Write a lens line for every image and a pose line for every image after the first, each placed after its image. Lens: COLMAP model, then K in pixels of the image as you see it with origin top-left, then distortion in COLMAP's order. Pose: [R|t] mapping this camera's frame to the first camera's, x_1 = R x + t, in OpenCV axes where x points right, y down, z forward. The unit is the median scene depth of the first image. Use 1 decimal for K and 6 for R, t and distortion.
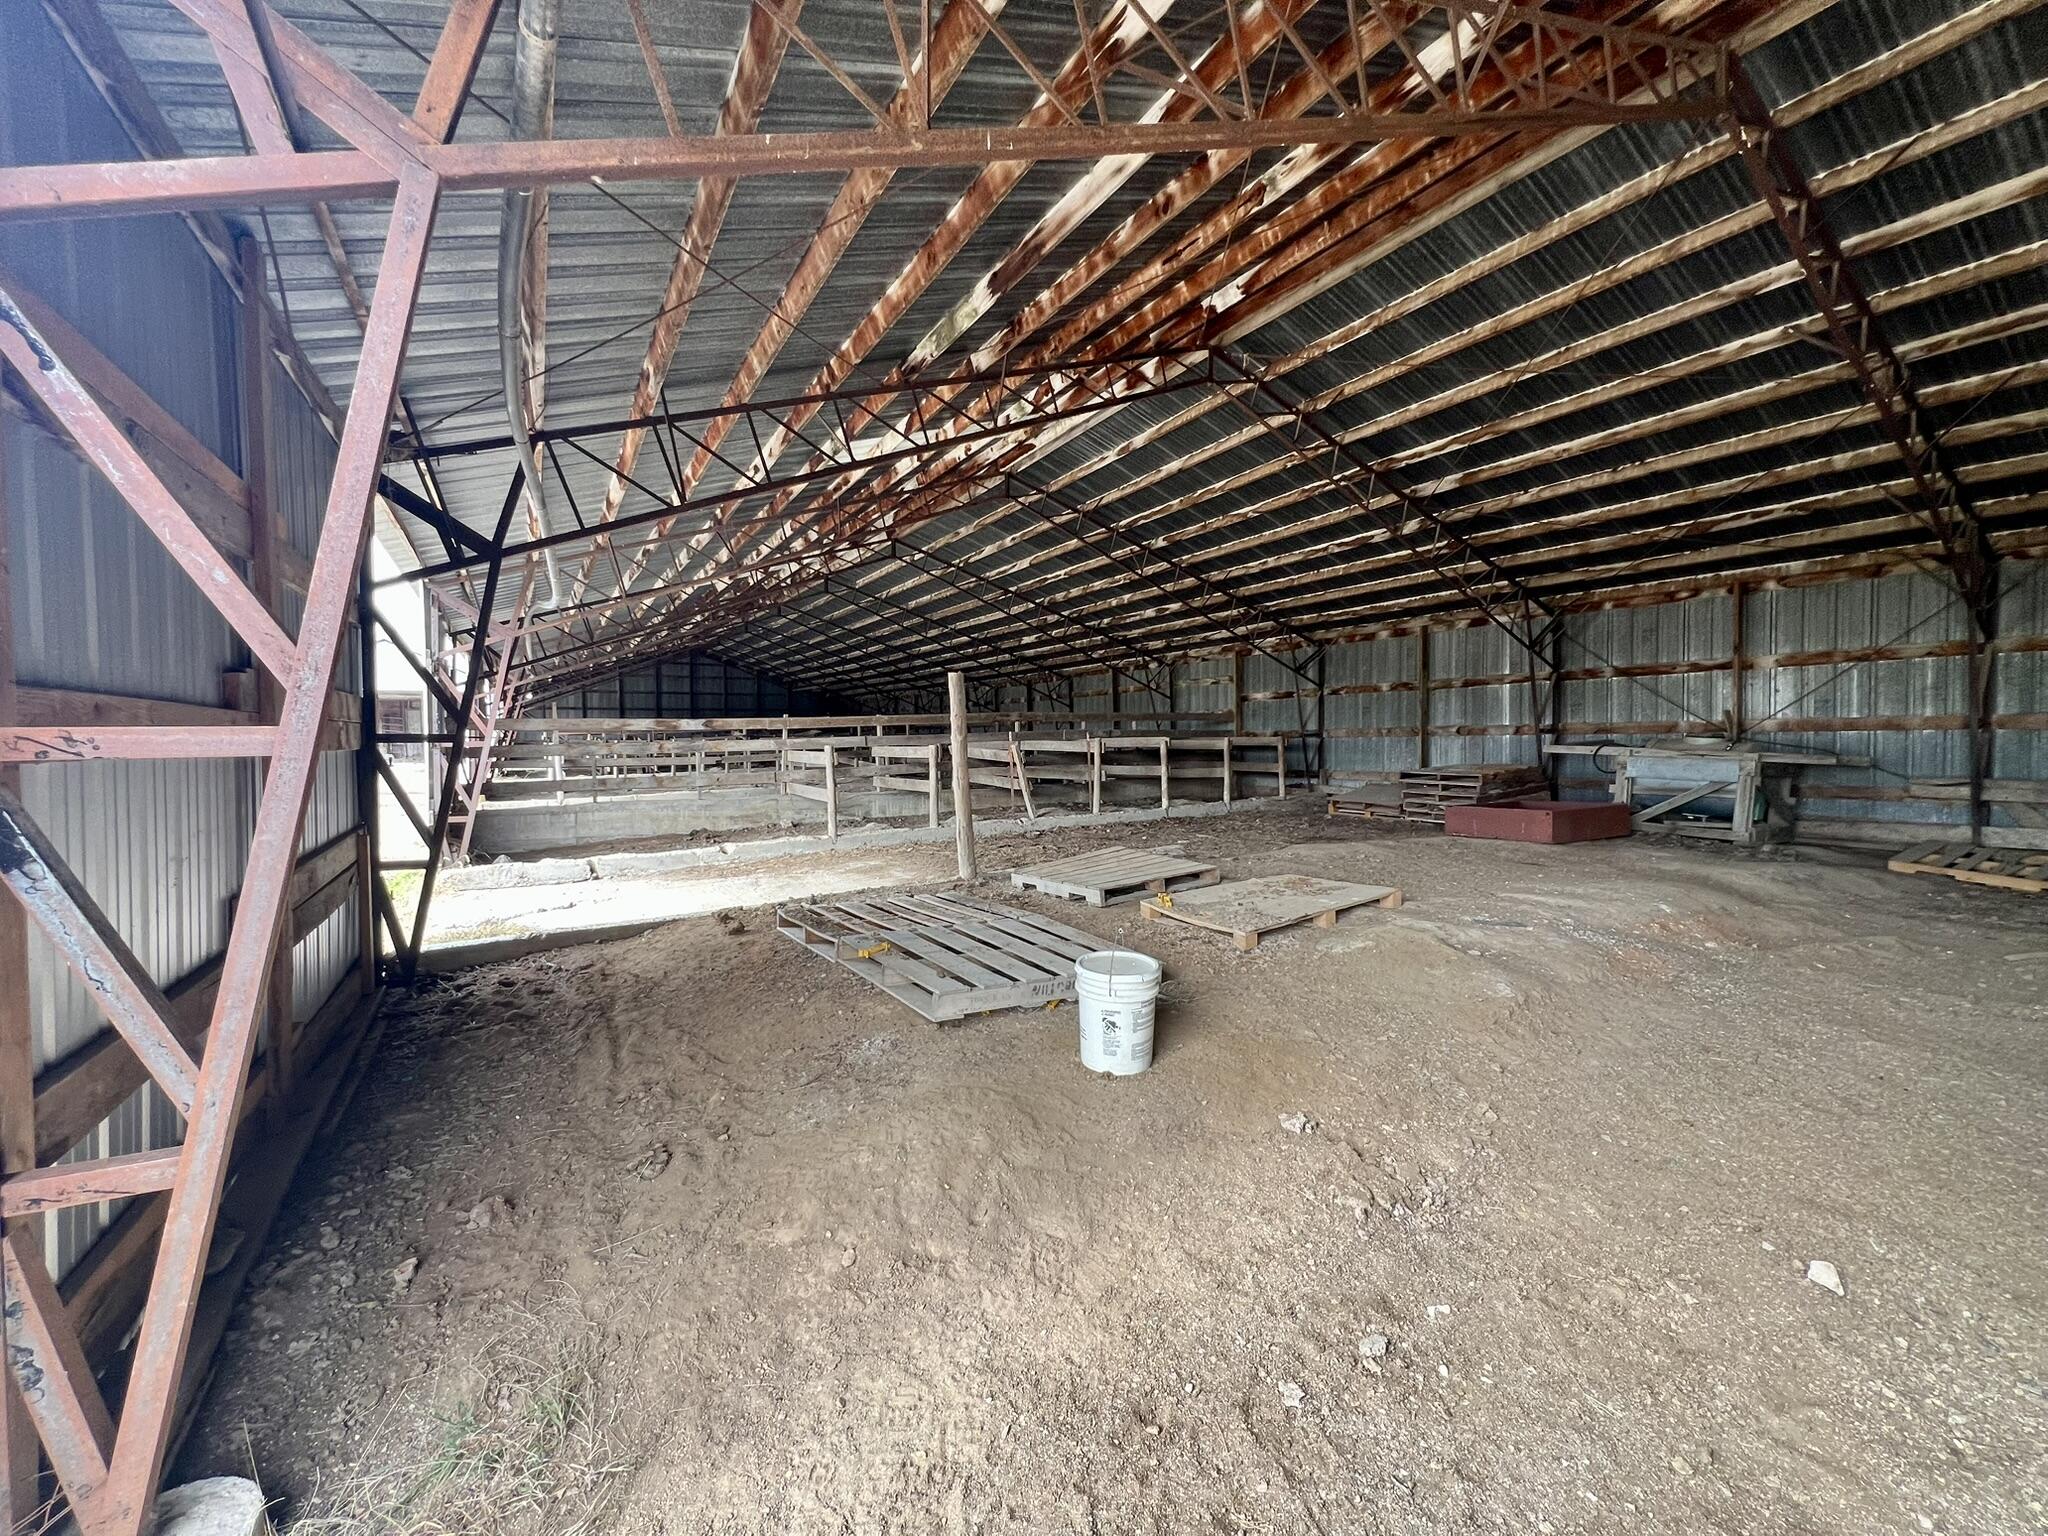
lens RADIAL K [[825.1, 0, 1021.8], [0, 825.1, 764.8], [0, 0, 1]] dist [-0.001805, -0.000108]
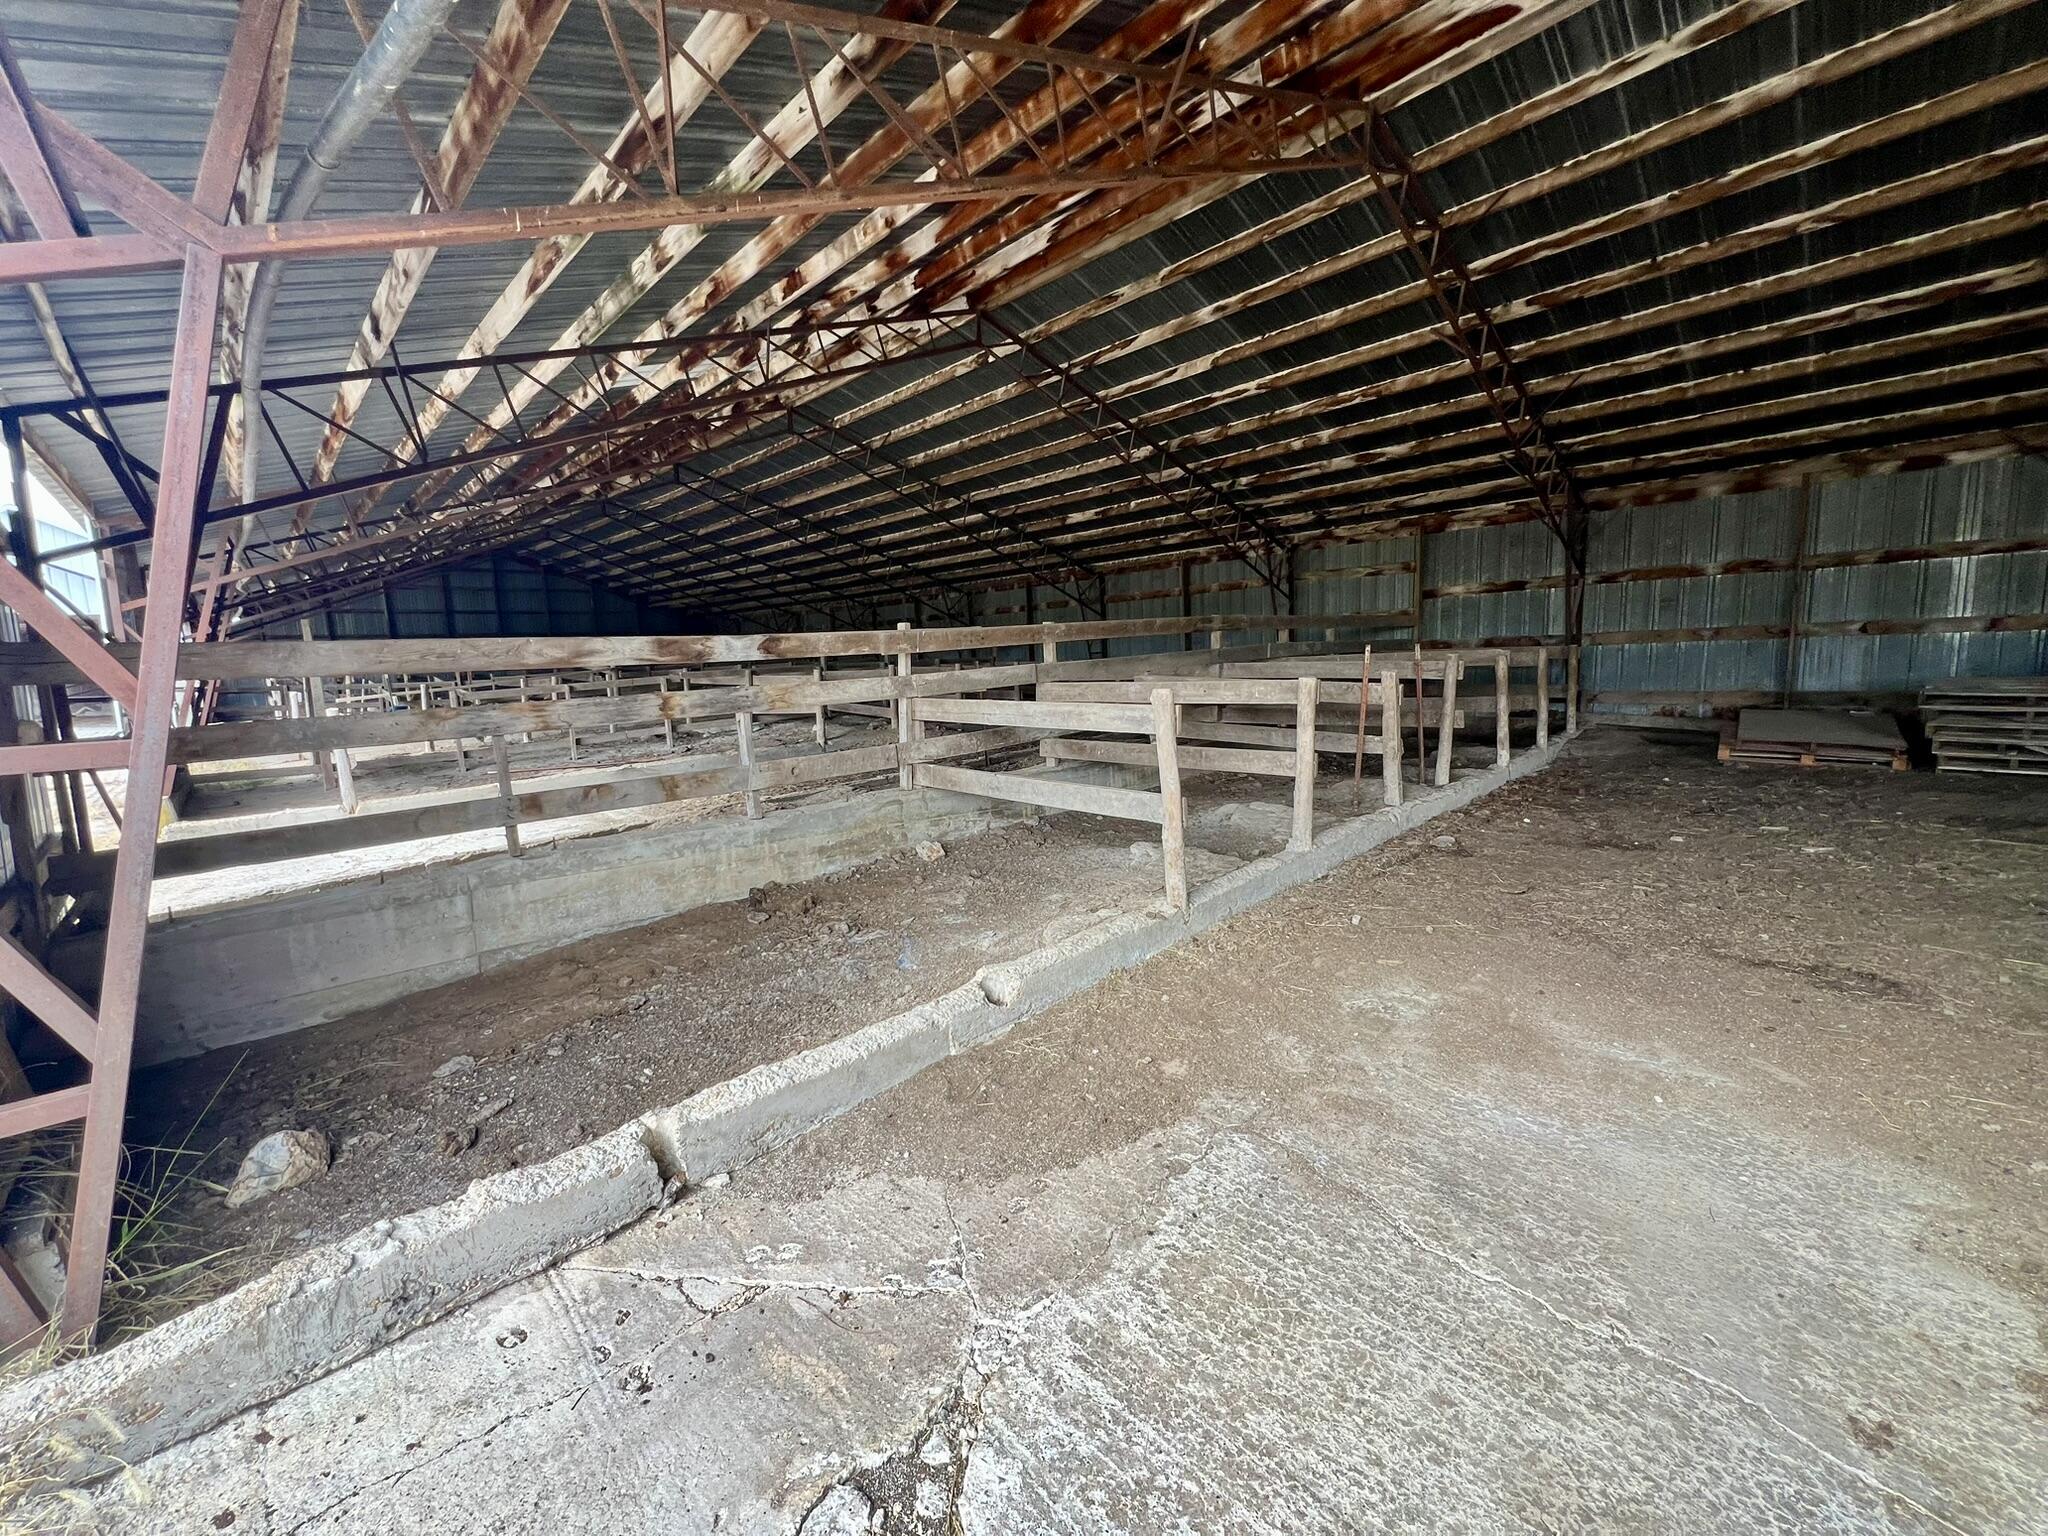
lens RADIAL K [[825.1, 0, 1025.8], [0, 825.1, 763.3], [0, 0, 1]] dist [-0.001805, -0.000108]
pose [[0.973626, -0.058496, 0.220526, -0.293633], [0.037497, 0.994456, 0.098238, -0.021551], [-0.225050, -0.087378, 0.970421, 0.458232]]
